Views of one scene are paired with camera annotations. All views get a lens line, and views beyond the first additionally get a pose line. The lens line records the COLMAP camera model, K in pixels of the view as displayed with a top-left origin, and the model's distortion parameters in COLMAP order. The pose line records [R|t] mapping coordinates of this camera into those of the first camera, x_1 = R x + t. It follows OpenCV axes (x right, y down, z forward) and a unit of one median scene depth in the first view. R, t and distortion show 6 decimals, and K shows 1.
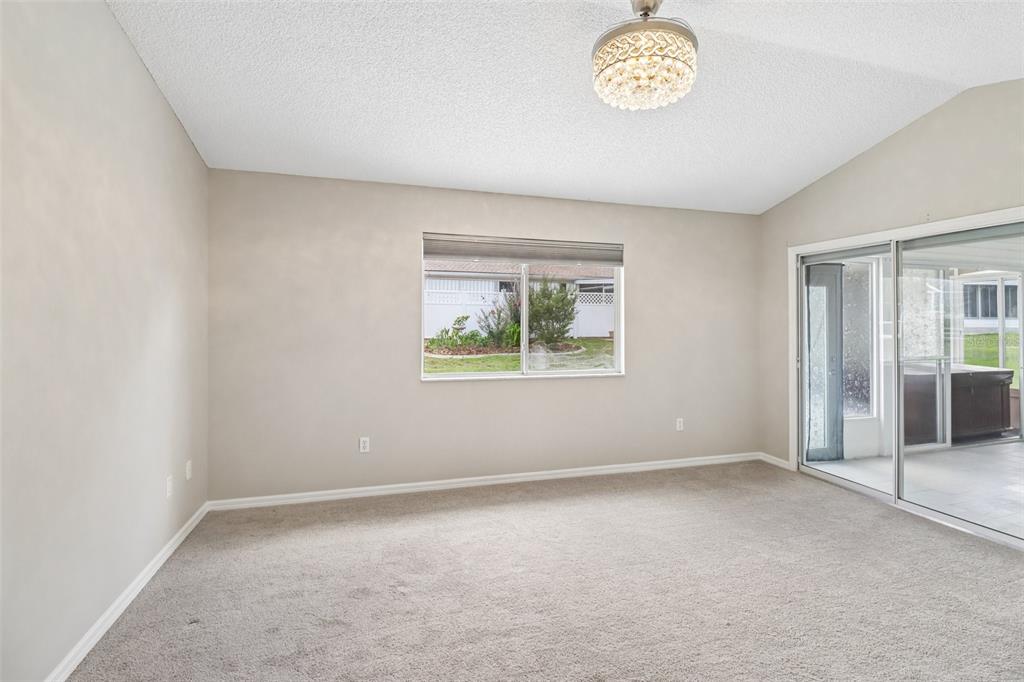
lens RADIAL K [[477.0, 0, 508.4], [0, 477.0, 323.2], [0, 0, 1]] dist [0.002250, -0.008584]
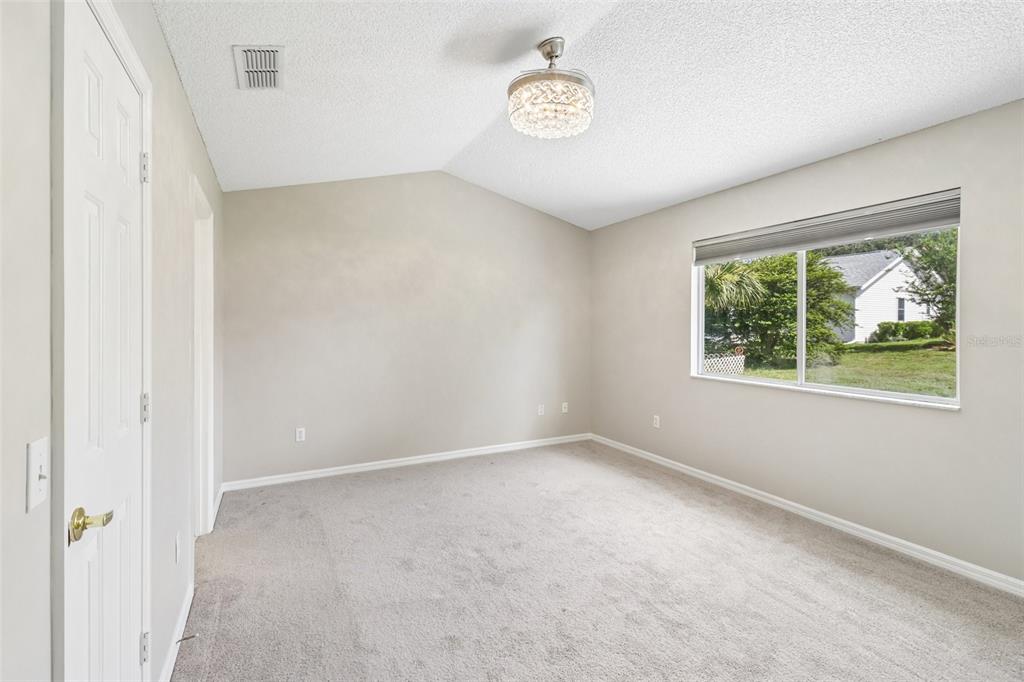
lens RADIAL K [[477.0, 0, 508.4], [0, 477.0, 323.2], [0, 0, 1]] dist [0.002250, -0.008584]
pose [[0.146424, -0.009610, -0.989175, 0.879331], [0.010515, 0.999911, -0.008157, 0.001963], [0.989166, -0.009207, 0.146512, 0.428612]]
